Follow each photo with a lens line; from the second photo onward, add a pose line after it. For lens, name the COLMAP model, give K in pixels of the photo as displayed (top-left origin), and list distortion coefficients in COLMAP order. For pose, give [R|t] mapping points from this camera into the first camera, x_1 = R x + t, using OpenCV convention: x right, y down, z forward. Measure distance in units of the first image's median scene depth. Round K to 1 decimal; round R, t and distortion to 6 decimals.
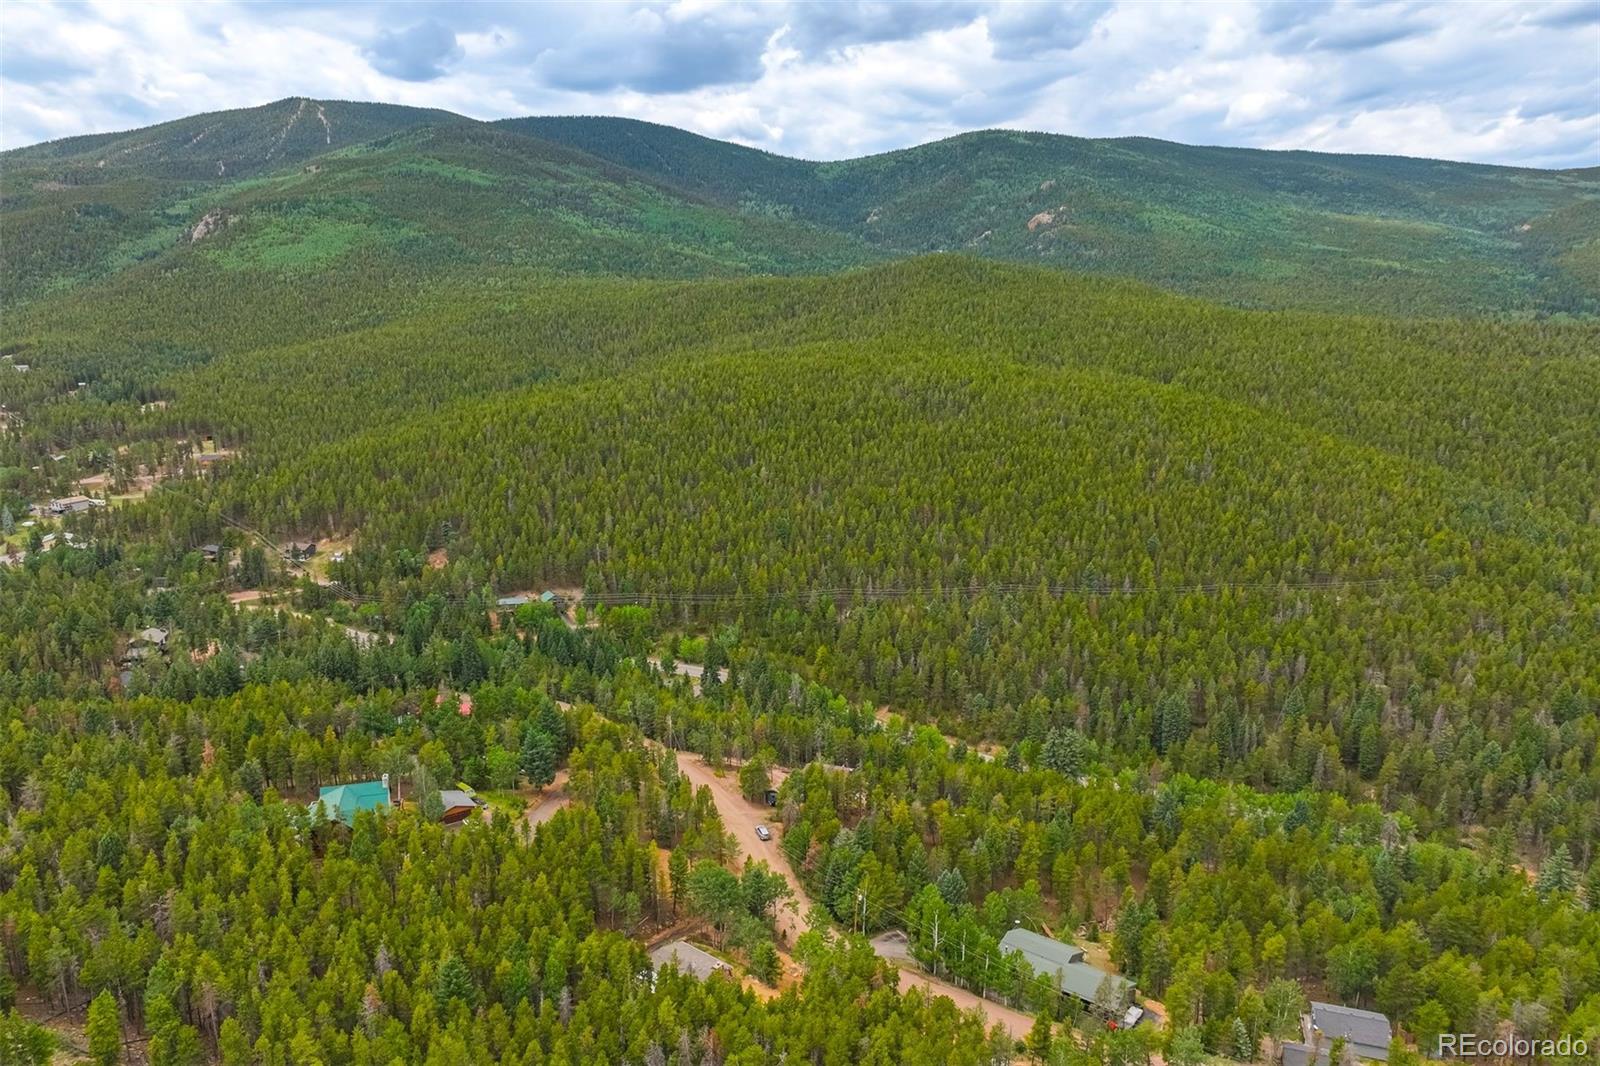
lens RADIAL K [[1160.9, 0, 800.0], [0, 1160.9, 533.0], [0, 0, 1]] dist [-0.006113, 0.036320]
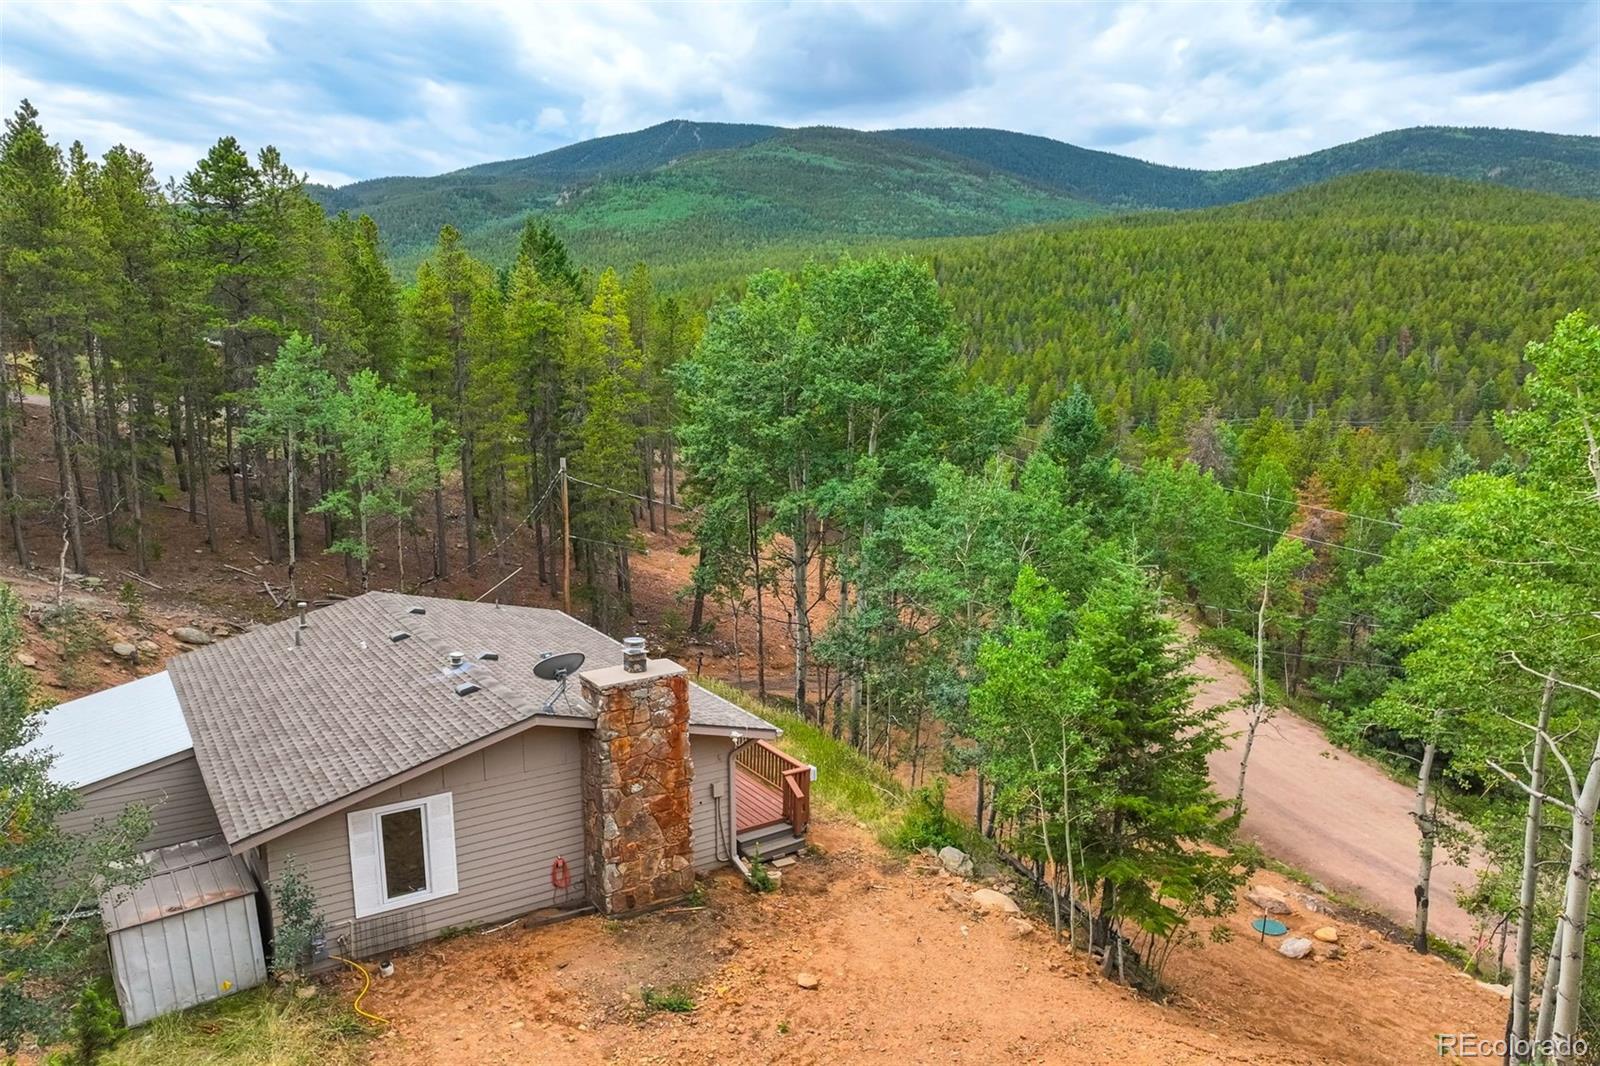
lens RADIAL K [[1160.9, 0, 800.0], [0, 1160.9, 533.0], [0, 0, 1]] dist [-0.006113, 0.036320]
pose [[0.953114, 0.050788, -0.298318, -0.002850], [-0.066577, 0.996854, -0.042999, 0.050113], [0.295196, 0.060844, 0.953497, 0.122174]]
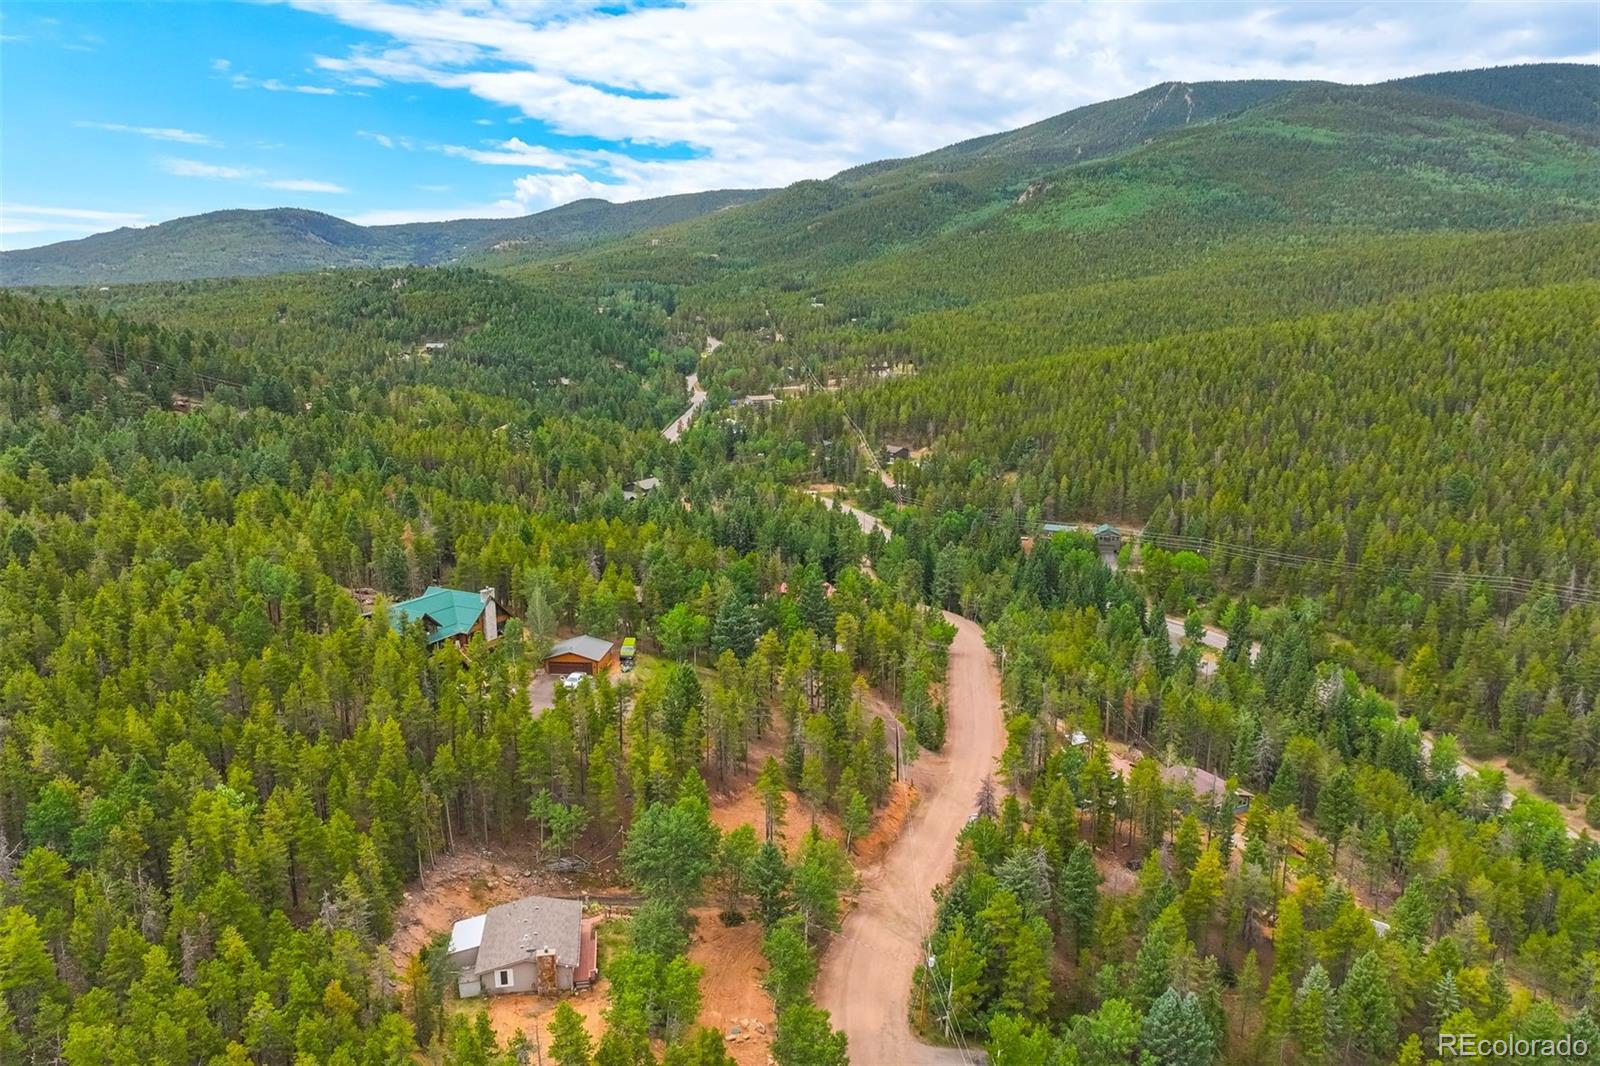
lens RADIAL K [[1160.9, 0, 800.0], [0, 1160.9, 533.0], [0, 0, 1]] dist [-0.006113, 0.036320]
pose [[0.752536, 0.140526, -0.643384, 0.050684], [-0.144186, 0.988422, 0.047240, 0.016933], [0.642573, 0.057217, 0.764085, 0.084851]]
